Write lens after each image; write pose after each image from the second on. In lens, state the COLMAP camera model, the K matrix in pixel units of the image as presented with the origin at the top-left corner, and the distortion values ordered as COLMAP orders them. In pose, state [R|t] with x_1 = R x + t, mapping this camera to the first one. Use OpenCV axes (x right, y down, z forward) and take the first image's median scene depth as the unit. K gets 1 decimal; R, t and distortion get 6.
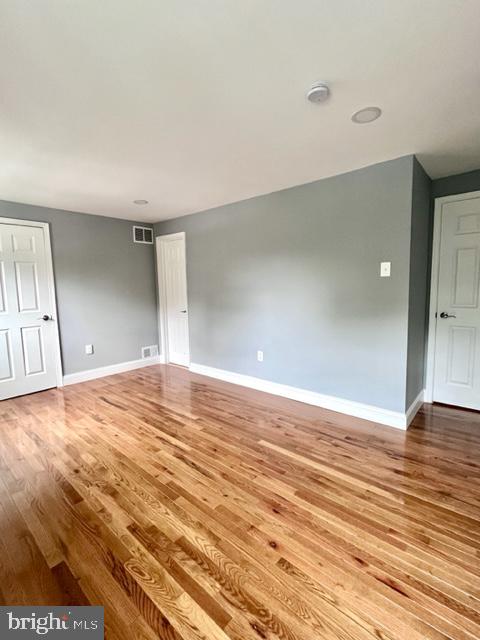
lens RADIAL K [[297.0, 0, 240.6], [0, 297.0, 319.0], [0, 0, 1]] dist [-0.001358, -0.000102]
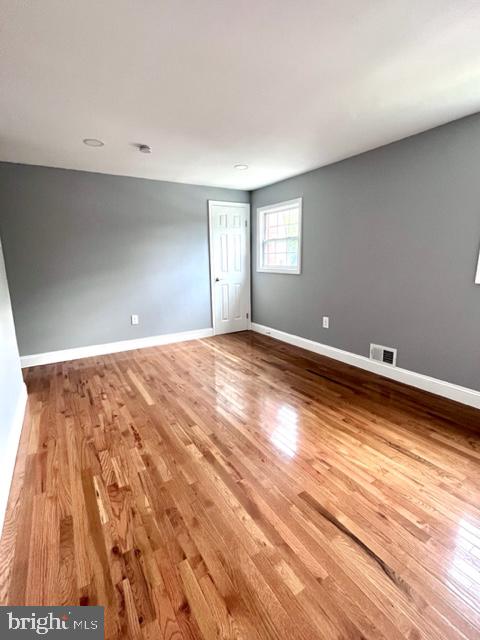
lens RADIAL K [[297.0, 0, 240.0], [0, 297.0, 319.7], [0, 0, 1]] dist [-0.001358, -0.000102]
pose [[-0.956632, -0.024263, 0.290287, -0.513022], [0.066213, 0.952330, 0.297799, -0.169397], [-0.283674, 0.304105, -0.909422, 1.698869]]
